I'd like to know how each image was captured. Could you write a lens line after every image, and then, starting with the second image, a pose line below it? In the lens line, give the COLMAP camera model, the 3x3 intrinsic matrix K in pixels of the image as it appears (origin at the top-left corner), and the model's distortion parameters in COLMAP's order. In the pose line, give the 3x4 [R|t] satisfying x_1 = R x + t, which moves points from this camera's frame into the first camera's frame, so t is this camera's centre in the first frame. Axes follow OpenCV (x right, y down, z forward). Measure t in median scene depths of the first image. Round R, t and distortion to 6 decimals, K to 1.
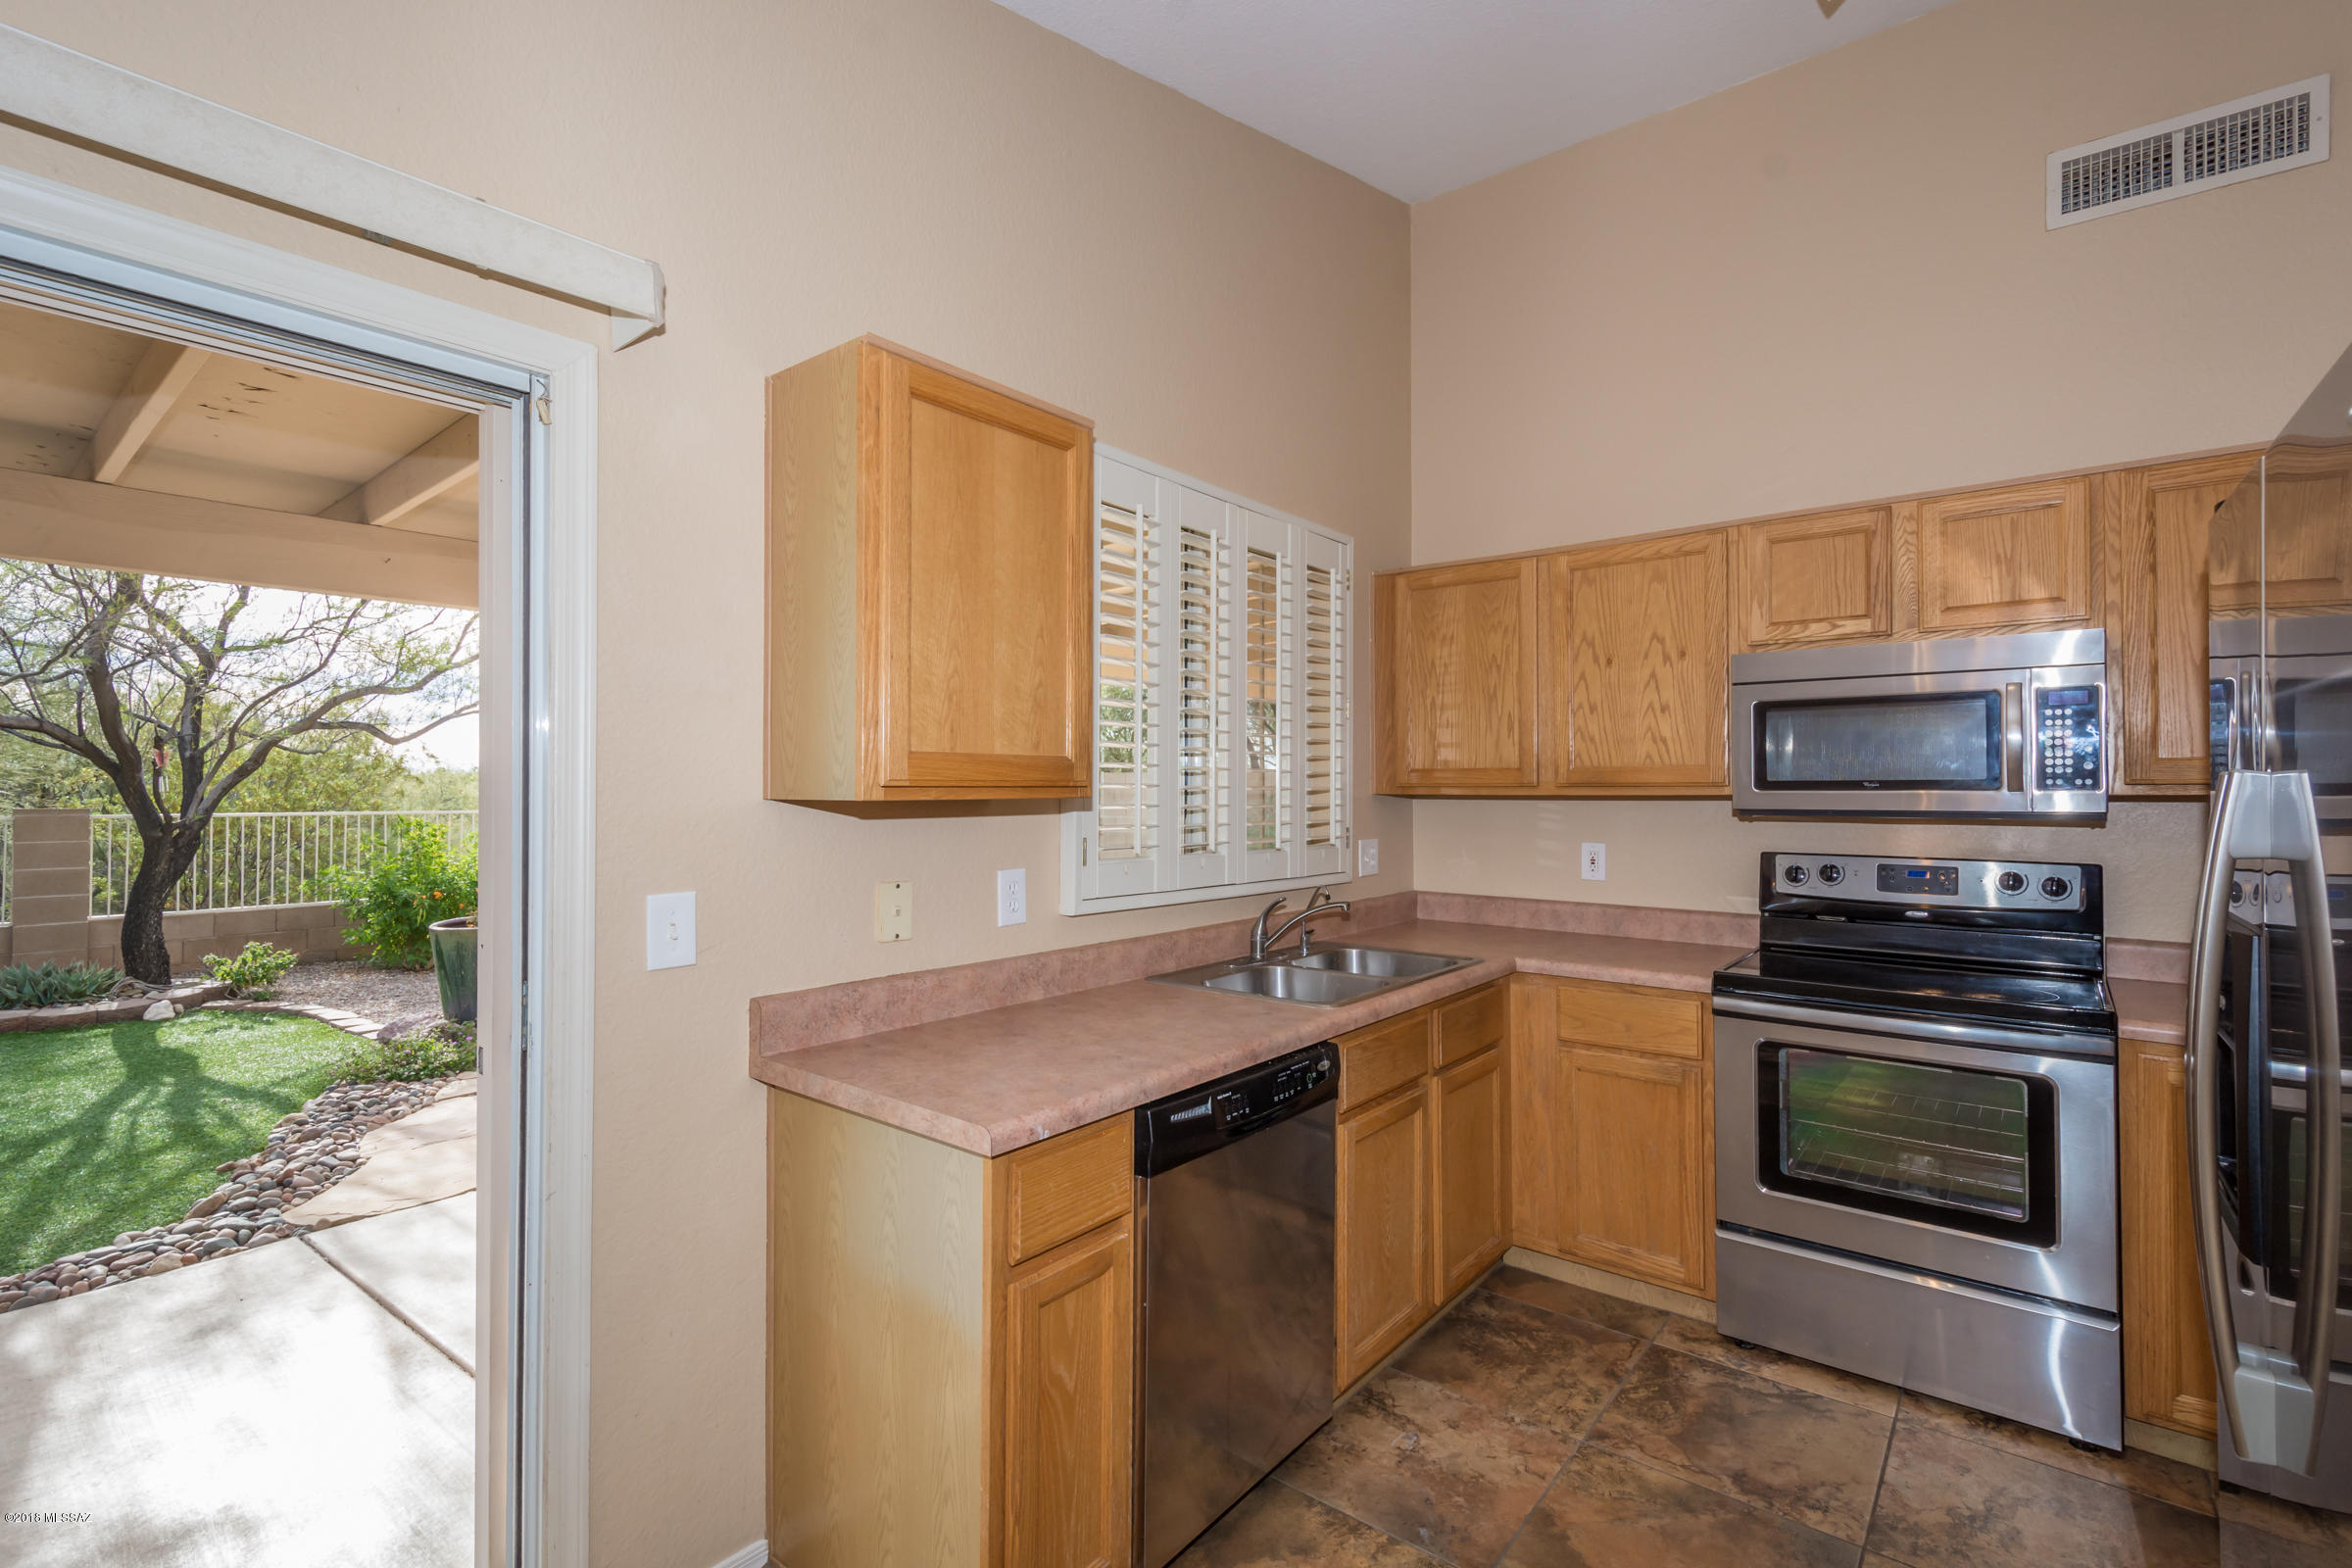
lens RADIAL K [[1058.1, 0, 1198.3], [0, 1058.1, 771.6], [0, 0, 1]] dist [0.019816, -0.006829]
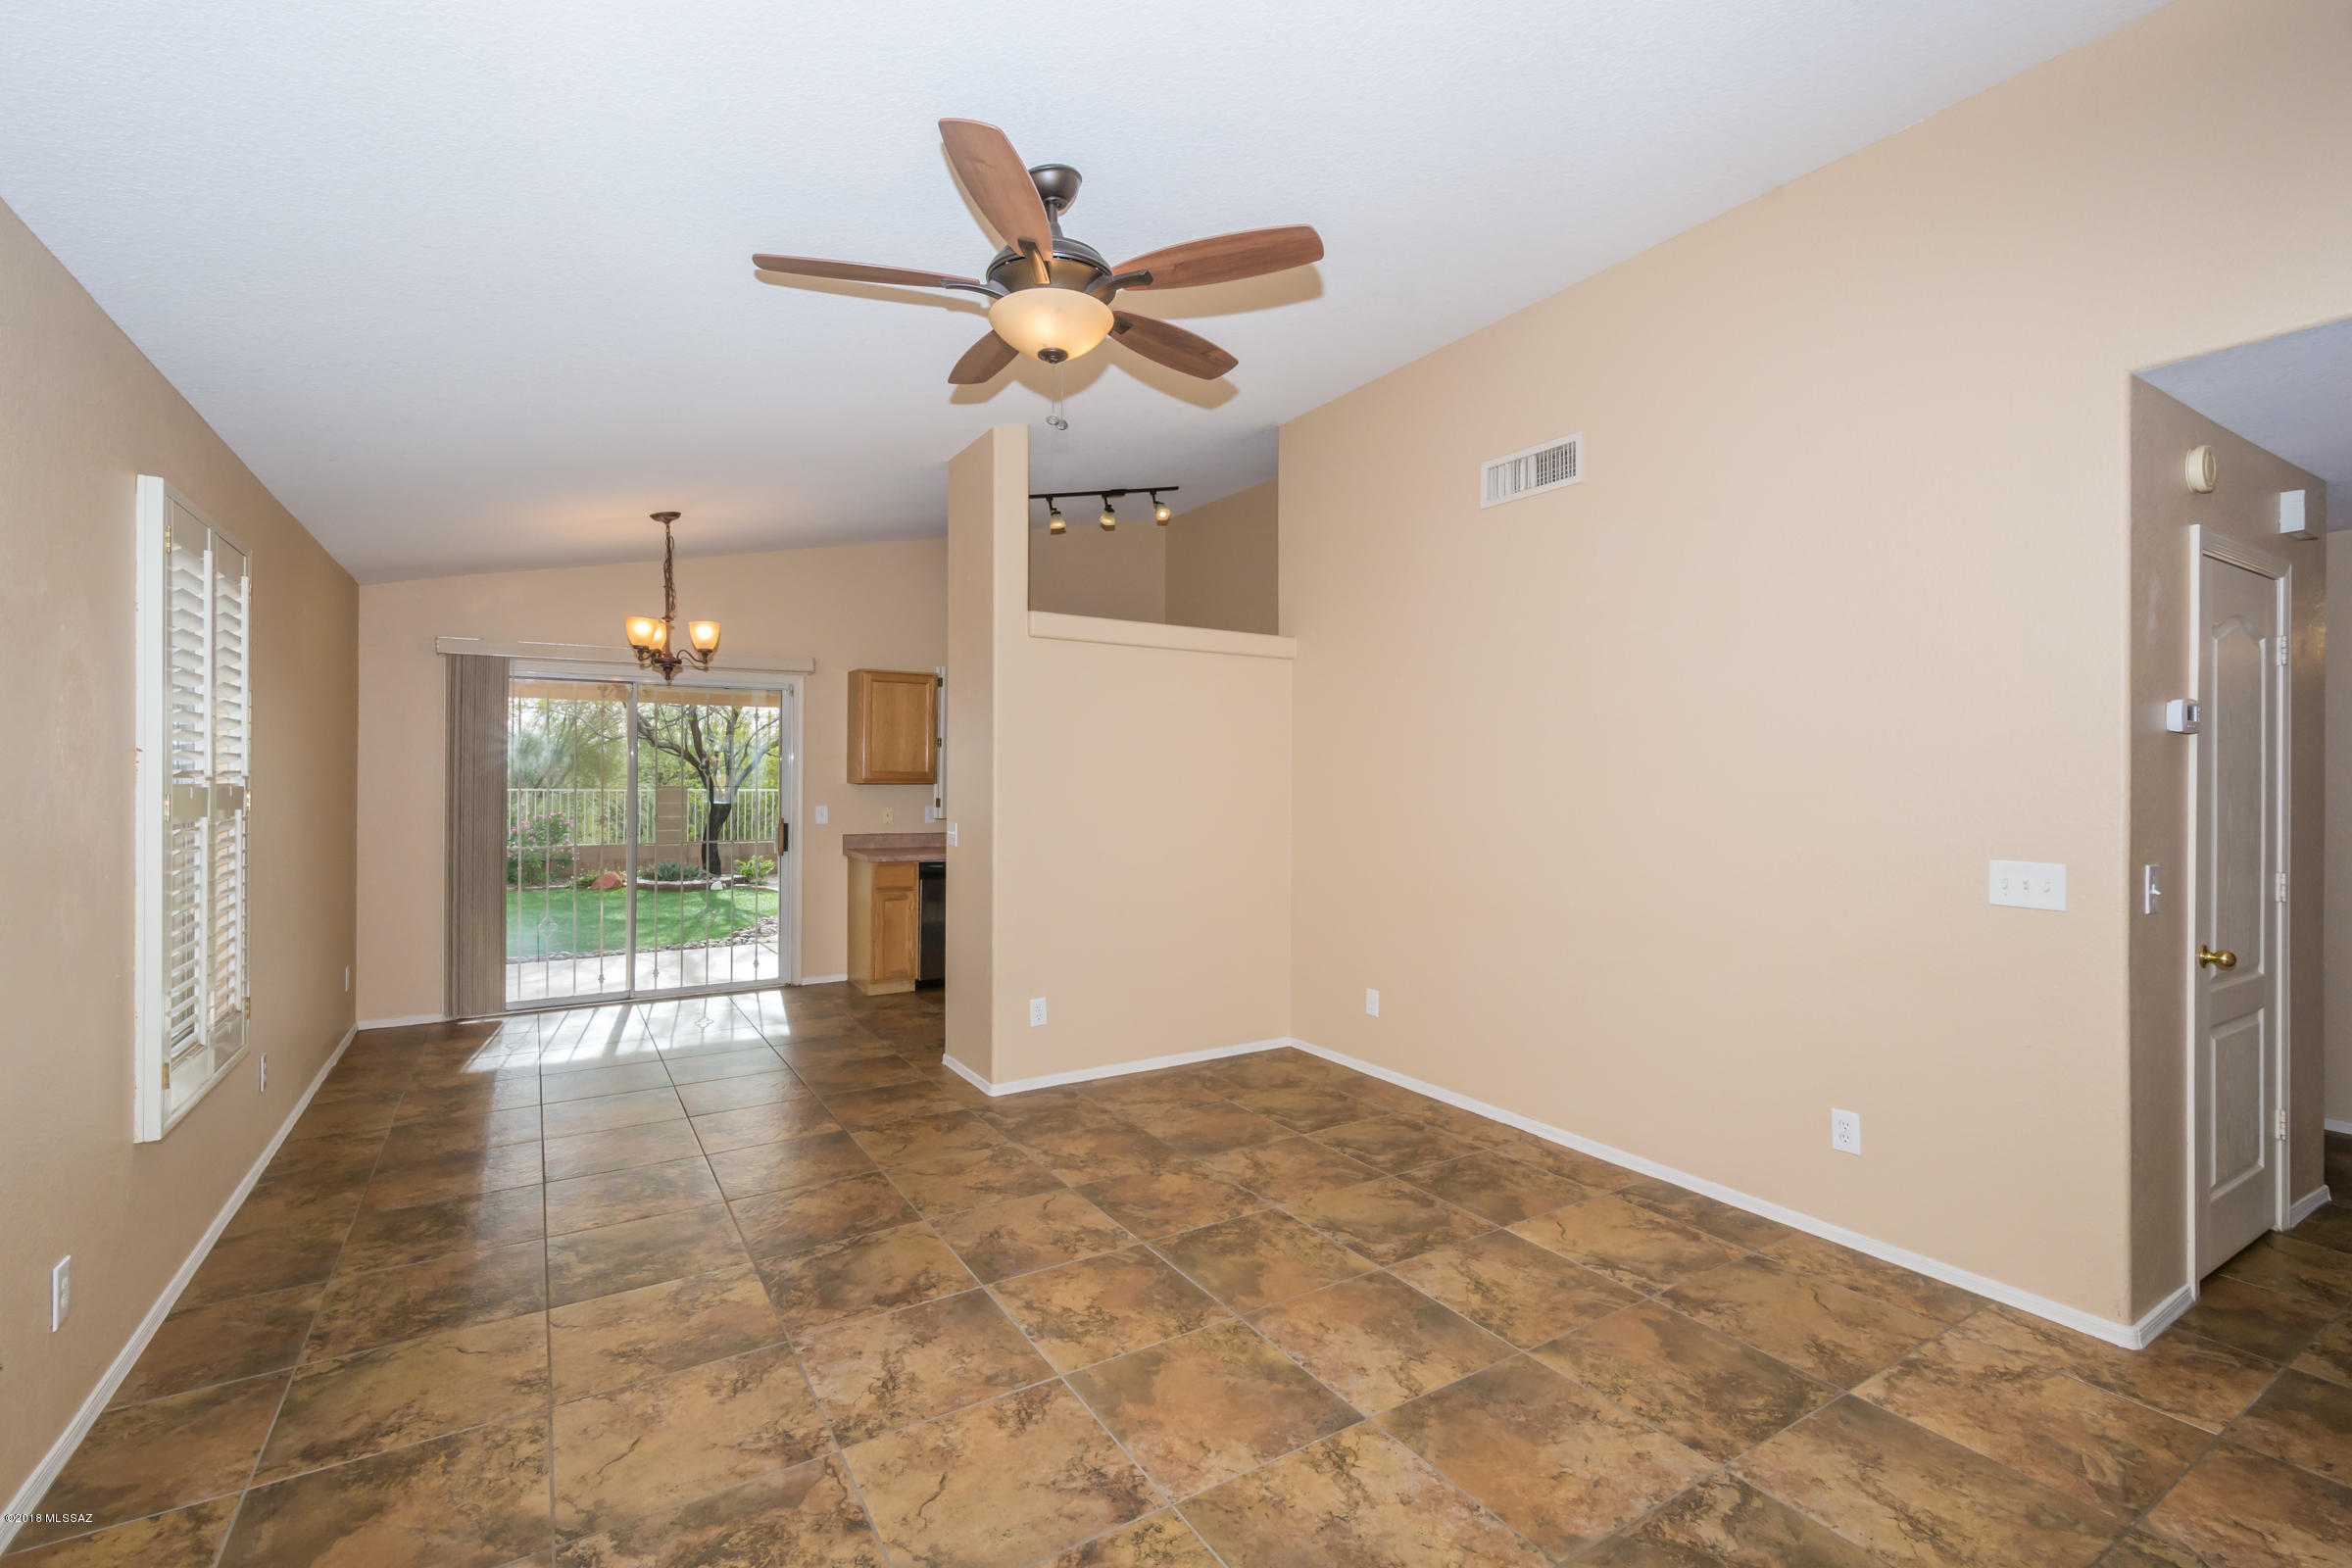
lens RADIAL K [[1047.9, 0, 1190.1], [0, 1047.9, 793.1], [0, 0, 1]] dist [0.019677, -0.008278]
pose [[0.942621, 0.011686, -0.333660, 1.465252], [-0.000908, 0.999473, 0.032442, -0.043372], [0.333863, -0.030278, 0.942135, -1.559189]]
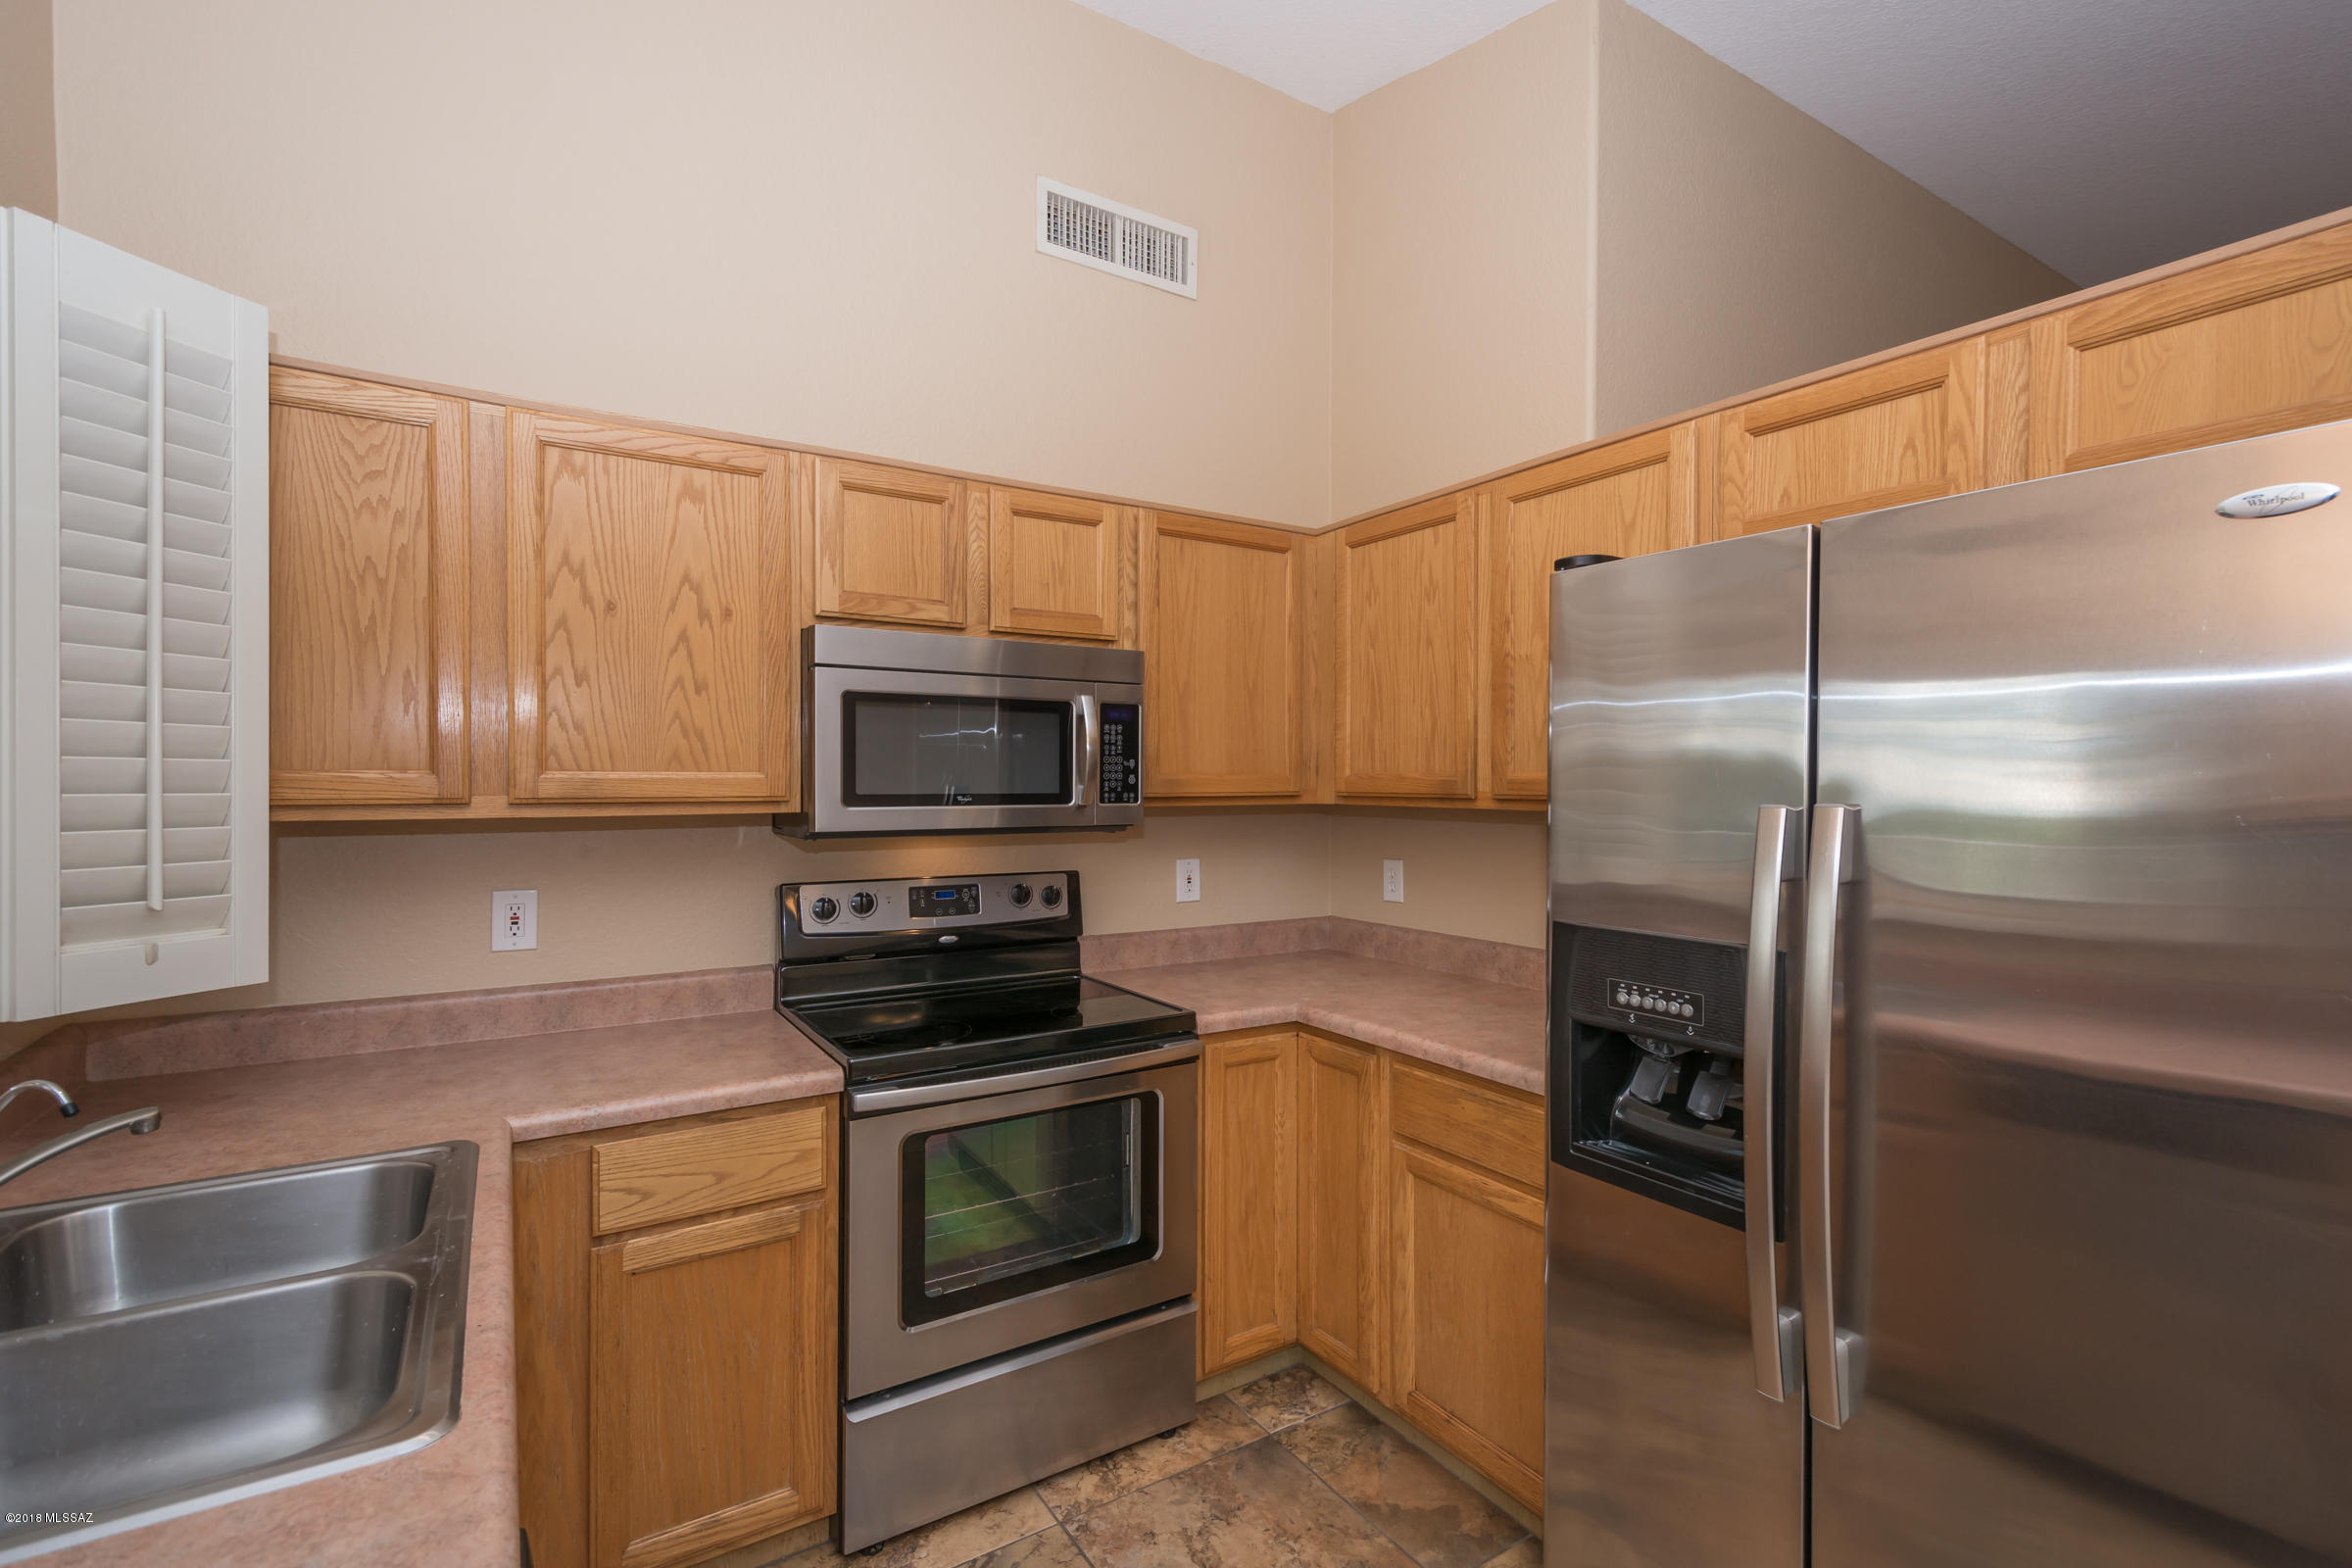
lens RADIAL K [[1057.5, 0, 1185.3], [0, 1057.5, 791.0], [0, 0, 1]] dist [0.017765, -0.000259]
pose [[0.325222, -0.005853, 0.945620, -0.125676], [-0.014725, 0.999828, 0.011252, -0.006840], [-0.945523, -0.017584, 0.325080, 0.571125]]
